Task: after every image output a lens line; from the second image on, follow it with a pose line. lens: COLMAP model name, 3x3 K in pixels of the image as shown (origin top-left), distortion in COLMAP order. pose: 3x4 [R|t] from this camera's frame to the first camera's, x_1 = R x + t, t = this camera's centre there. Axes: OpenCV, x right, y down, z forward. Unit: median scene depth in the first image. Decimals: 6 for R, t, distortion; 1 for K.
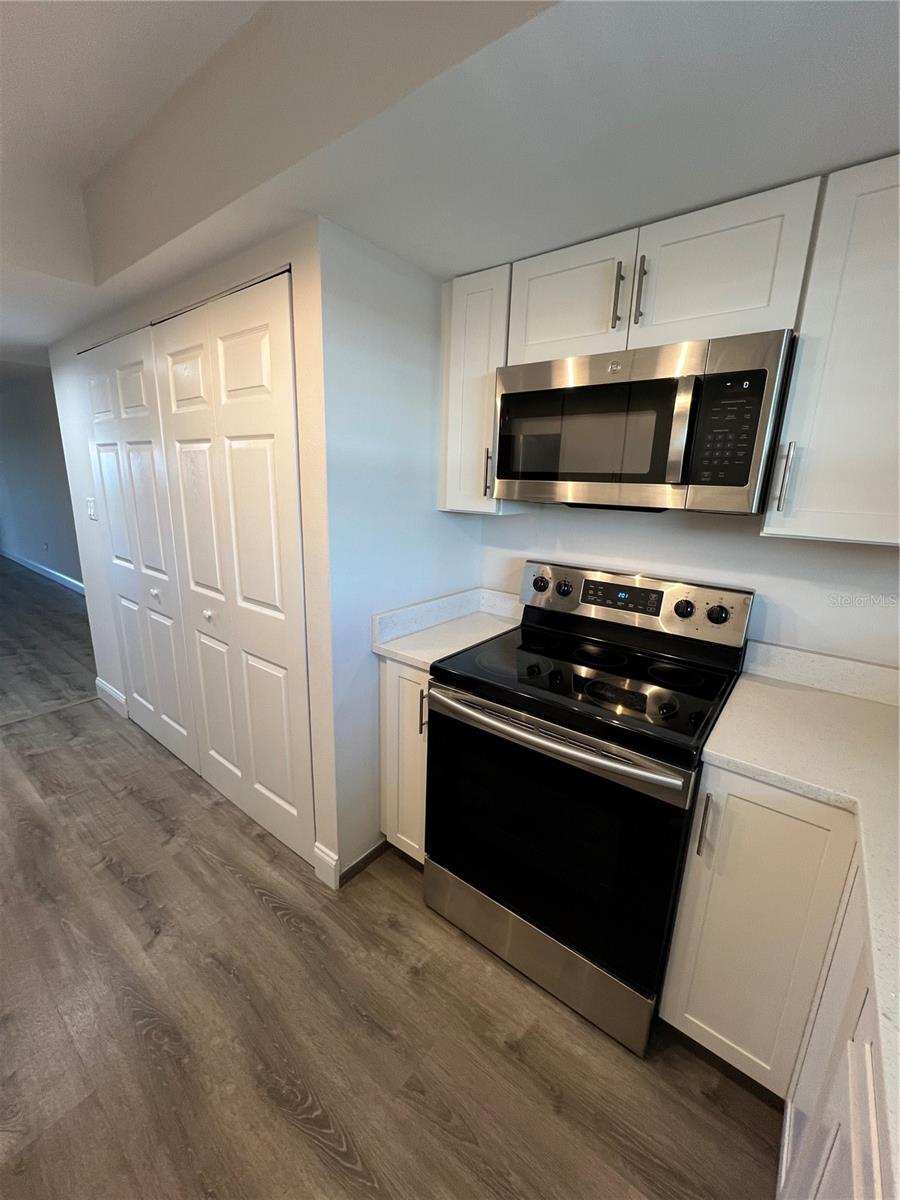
lens RADIAL K [[480.2, 0, 450.0], [0, 480.2, 600.0], [0, 0, 1]] dist [-0.000963, -0.000195]
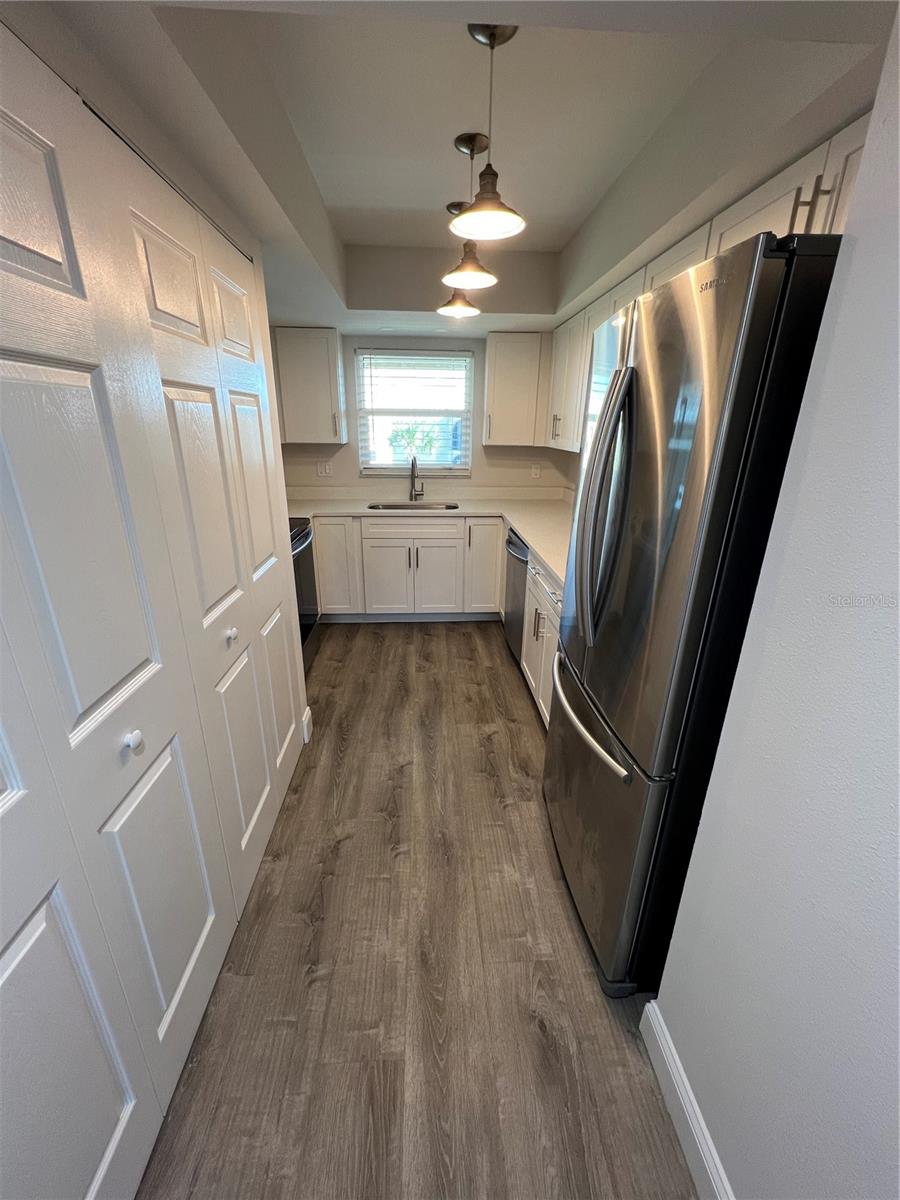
lens RADIAL K [[480.2, 0, 450.0], [0, 480.2, 600.0], [0, 0, 1]] dist [-0.000963, -0.000195]
pose [[-0.656486, -0.294978, 0.694272, -1.459053], [0.149687, 0.851129, 0.503163, -0.398813], [-0.739338, 0.434243, -0.514600, 1.333693]]
